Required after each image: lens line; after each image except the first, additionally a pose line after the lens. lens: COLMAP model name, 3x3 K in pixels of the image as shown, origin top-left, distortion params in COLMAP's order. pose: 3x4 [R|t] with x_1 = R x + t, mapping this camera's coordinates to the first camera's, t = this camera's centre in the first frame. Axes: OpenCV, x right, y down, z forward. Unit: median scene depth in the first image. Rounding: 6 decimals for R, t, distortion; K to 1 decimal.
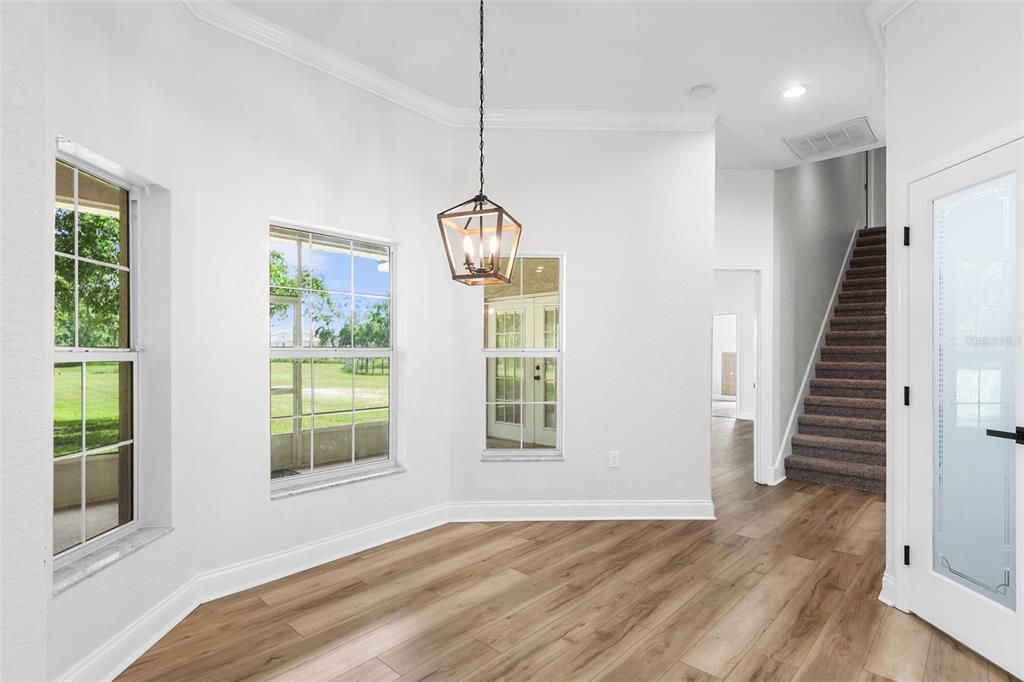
lens RADIAL K [[513.8, 0, 525.1], [0, 513.8, 355.4], [0, 0, 1]] dist [0.028992, -0.000809]
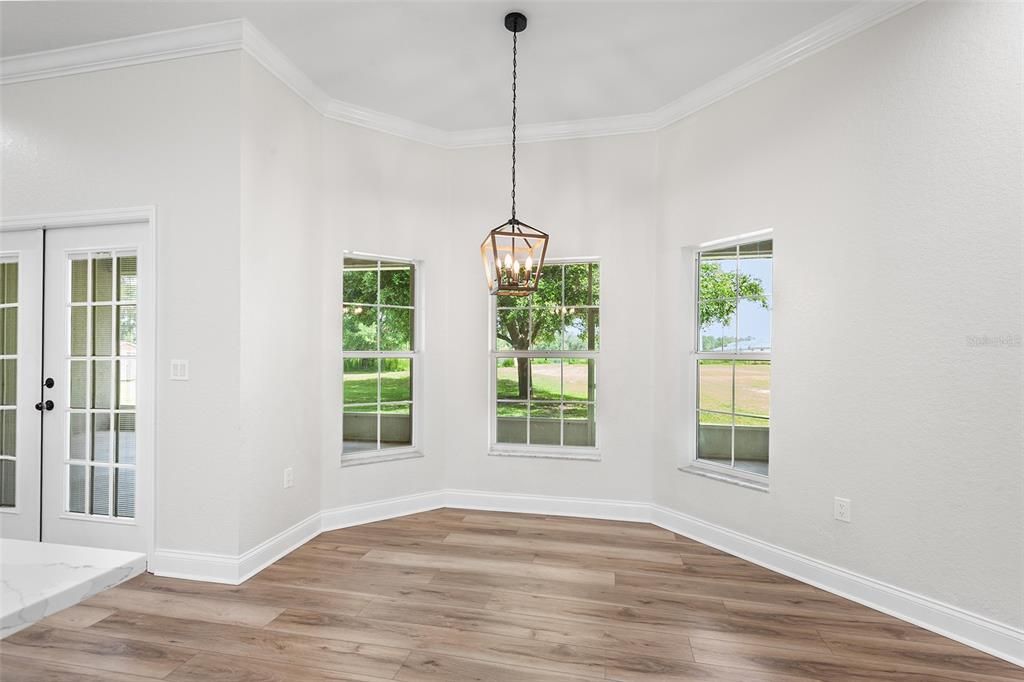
lens RADIAL K [[487.5, 0, 512.2], [0, 487.5, 353.4], [0, 0, 1]] dist [0.035910, -0.024169]
pose [[0.494636, 0.007520, -0.869068, 0.699327], [-0.011166, 0.999935, 0.002297, -0.009225], [0.869029, 0.008568, 0.494688, 0.363096]]
